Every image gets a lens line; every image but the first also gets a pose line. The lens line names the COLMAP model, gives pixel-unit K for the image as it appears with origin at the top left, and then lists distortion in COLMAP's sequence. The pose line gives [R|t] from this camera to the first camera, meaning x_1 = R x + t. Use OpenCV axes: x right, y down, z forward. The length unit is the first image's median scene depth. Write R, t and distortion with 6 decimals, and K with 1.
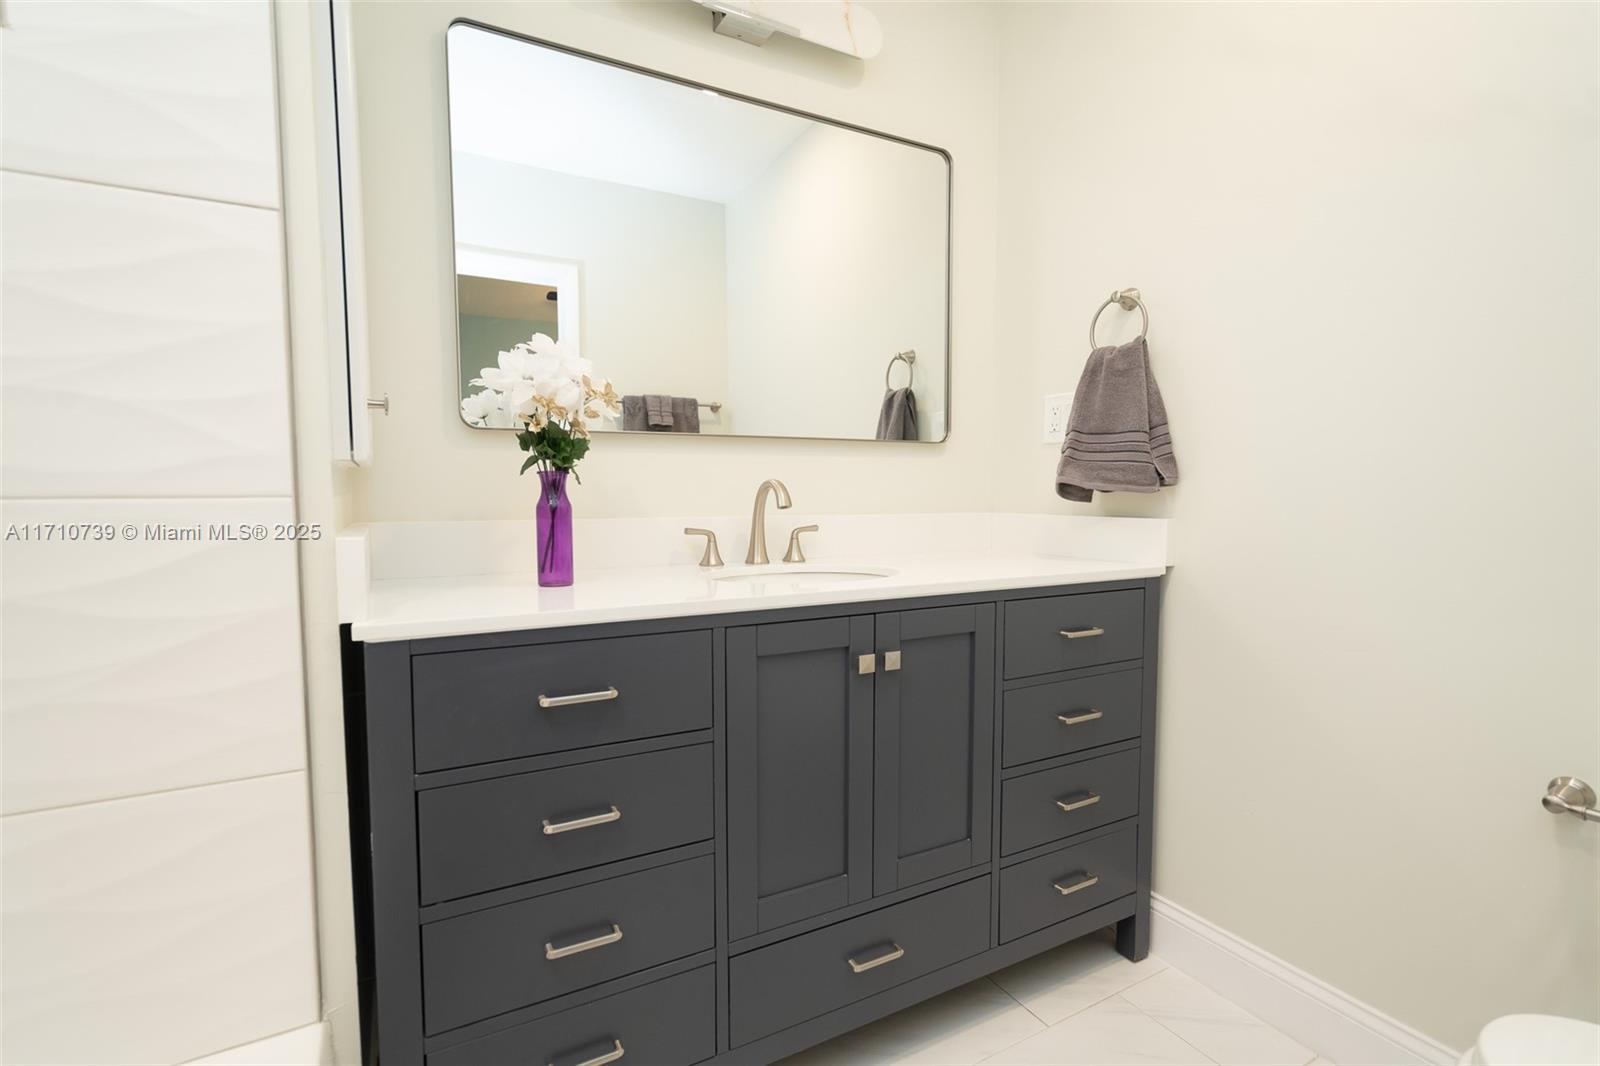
lens RADIAL K [[748.8, 0, 804.4], [0, 748.8, 539.3], [0, 0, 1]] dist [0.001659, 0.002259]
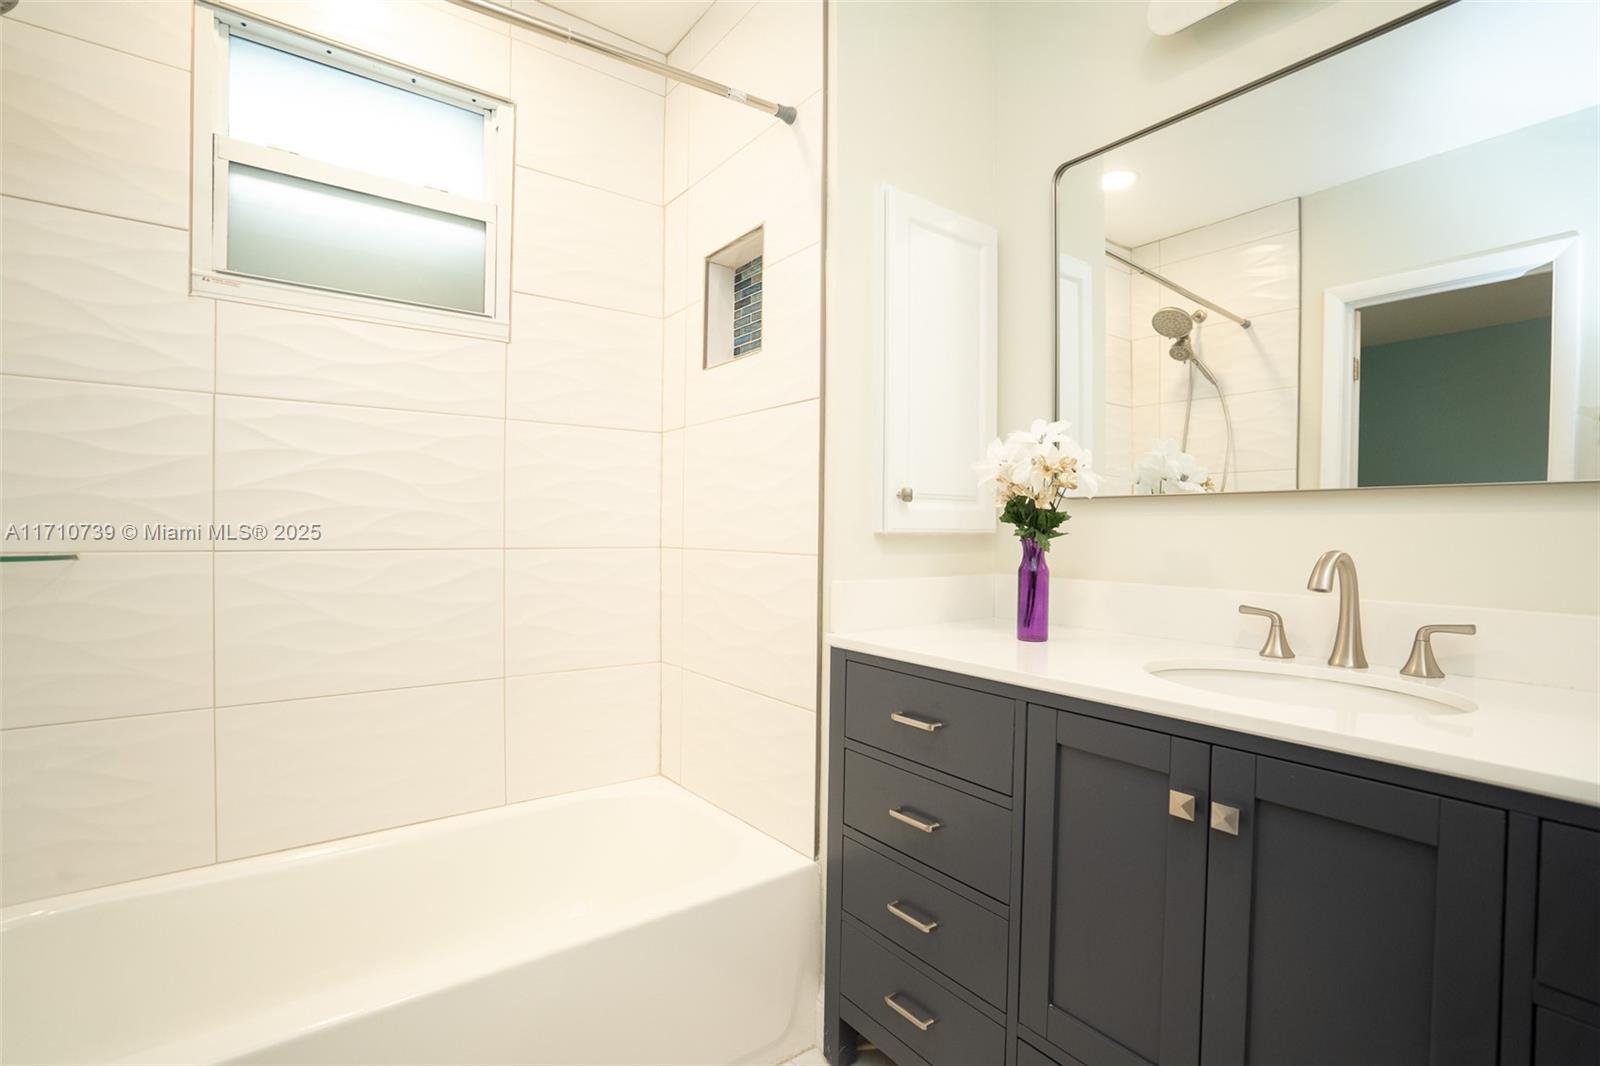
lens RADIAL K [[748.8, 0, 802.5], [0, 748.8, 529.6], [0, 0, 1]] dist [0.001659, 0.002259]
pose [[0.150870, 0.009673, -0.988506, 0.593974], [-0.070806, 0.997490, -0.001046, -0.063312], [0.986015, 0.070150, 0.151176, 0.380387]]
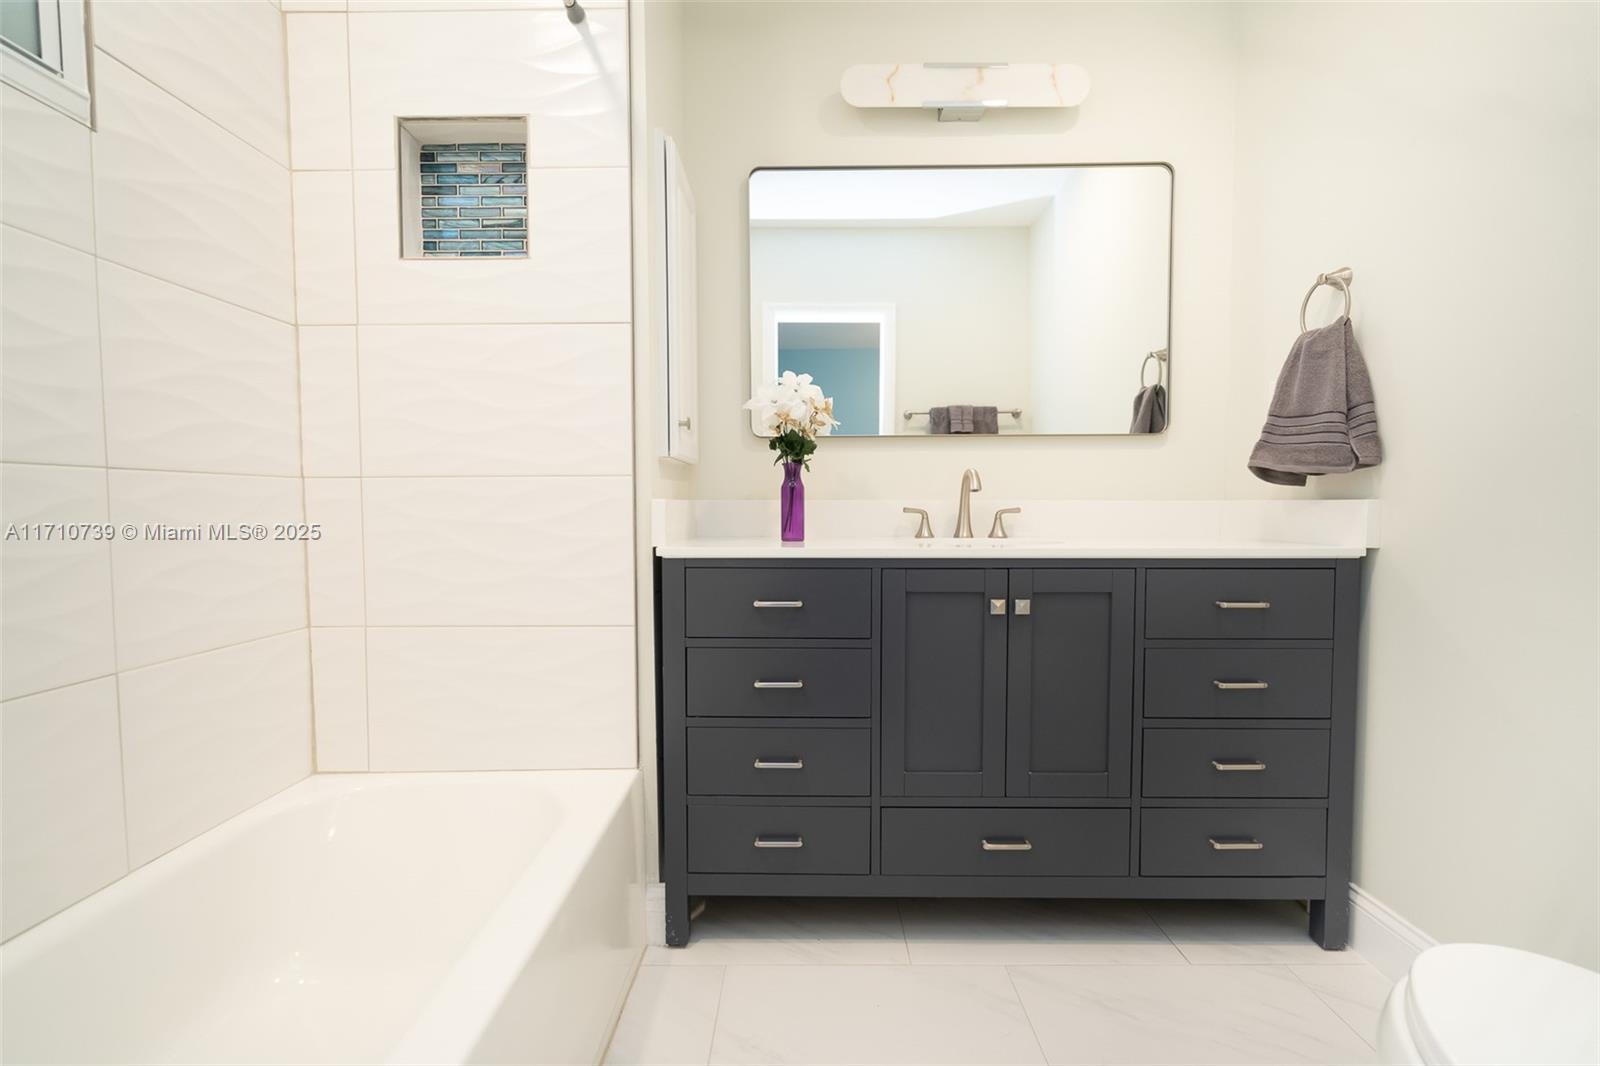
lens RADIAL K [[748.8, 0, 794.8], [0, 748.8, 535.2], [0, 0, 1]] dist [0.001659, 0.002259]
pose [[0.869875, 0.020143, -0.492860, 0.316629], [-0.030670, 0.999441, -0.013286, 0.055520], [0.492317, 0.026673, 0.870007, -0.220459]]
